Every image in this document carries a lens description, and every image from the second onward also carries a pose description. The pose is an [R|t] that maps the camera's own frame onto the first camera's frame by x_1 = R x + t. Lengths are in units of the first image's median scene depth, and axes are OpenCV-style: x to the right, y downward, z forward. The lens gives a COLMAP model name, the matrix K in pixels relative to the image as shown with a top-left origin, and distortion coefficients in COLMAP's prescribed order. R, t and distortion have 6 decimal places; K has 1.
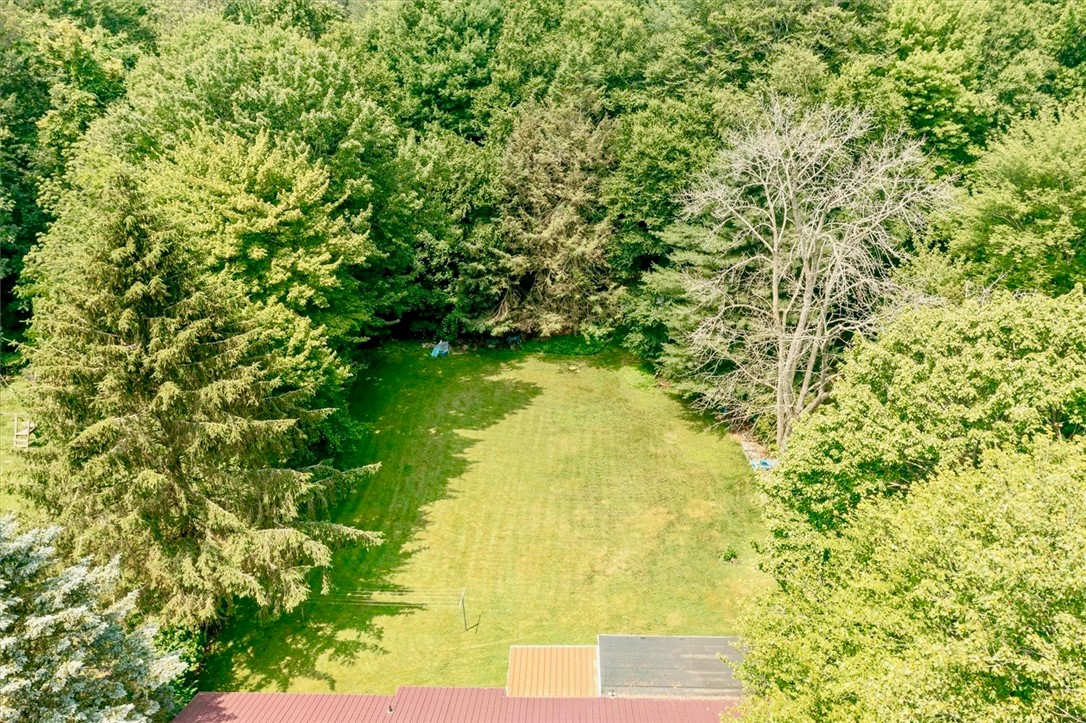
lens RADIAL K [[867.0, 0, 539.7], [0, 867.0, 358.5], [0, 0, 1]] dist [-0.014514, 0.007483]
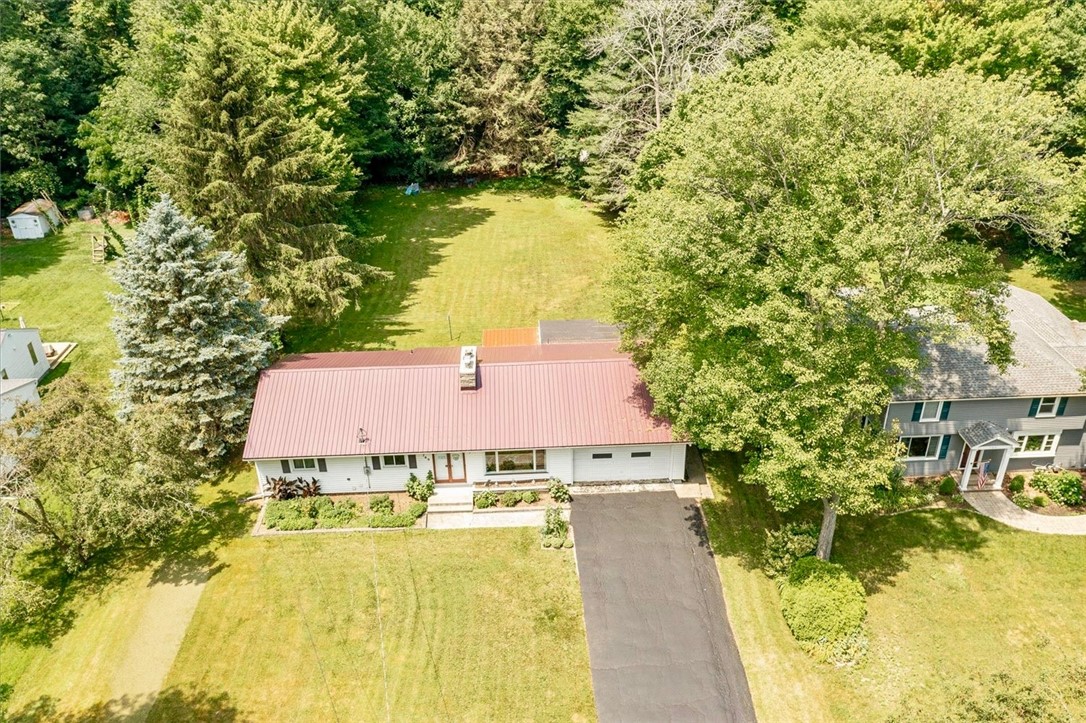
lens RADIAL K [[867.0, 0, 542.2], [0, 867.0, 364.8], [0, 0, 1]] dist [-0.014514, 0.007483]
pose [[0.997354, -0.042763, 0.058794, -0.014758], [0.036664, 0.994194, 0.101165, 0.158750], [-0.062779, -0.098741, 0.993131, -0.371493]]
